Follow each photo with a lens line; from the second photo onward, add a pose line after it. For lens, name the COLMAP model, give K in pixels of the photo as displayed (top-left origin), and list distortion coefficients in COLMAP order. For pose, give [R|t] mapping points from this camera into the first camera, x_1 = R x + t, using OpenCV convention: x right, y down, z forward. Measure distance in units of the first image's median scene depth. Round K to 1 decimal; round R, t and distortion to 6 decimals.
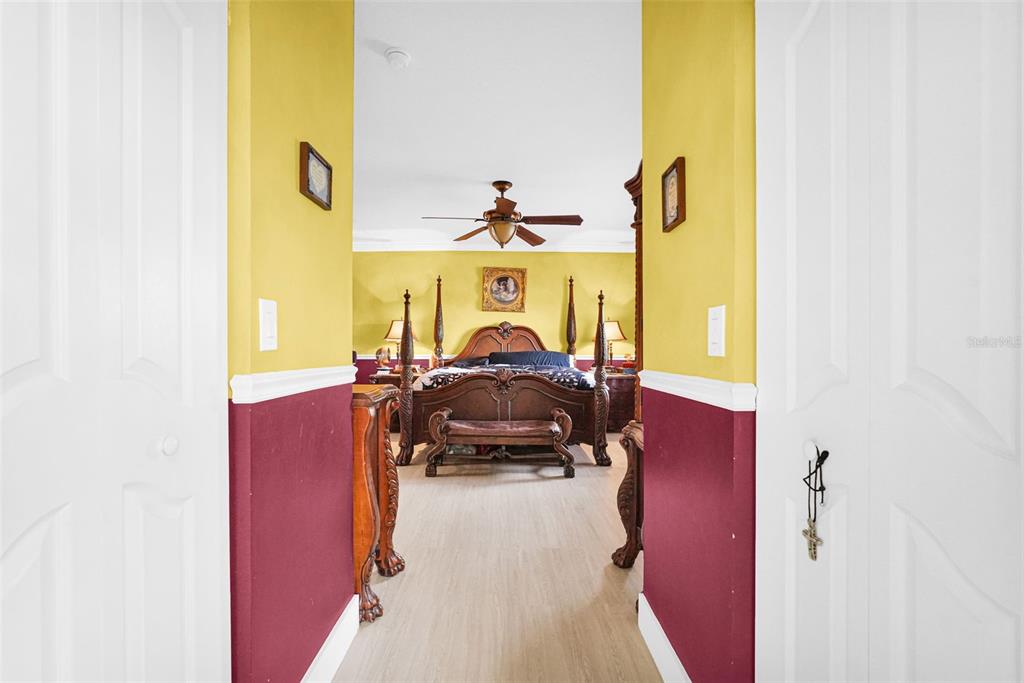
lens RADIAL K [[459.5, 0, 510.2], [0, 459.5, 337.9], [0, 0, 1]] dist [-0.001220, 0.000140]
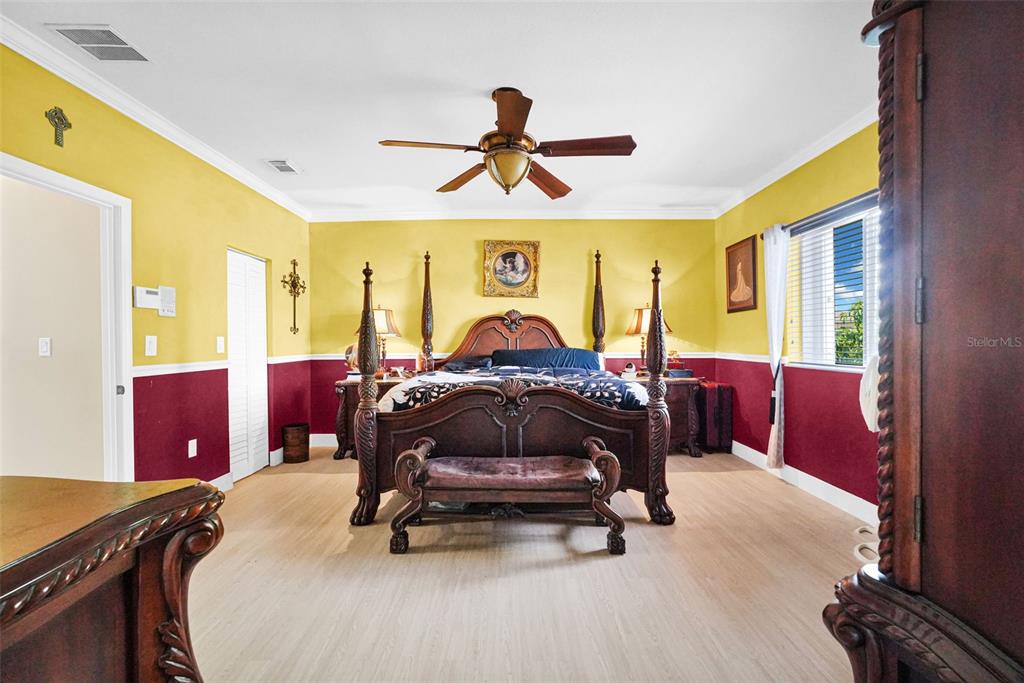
lens RADIAL K [[459.5, 0, 510.2], [0, 459.5, 337.9], [0, 0, 1]] dist [-0.001220, 0.000140]
pose [[0.999840, -0.008125, -0.015967, -0.004787], [0.008464, 0.999738, 0.021248, -0.006729], [0.015790, -0.021379, 0.999647, 0.318730]]
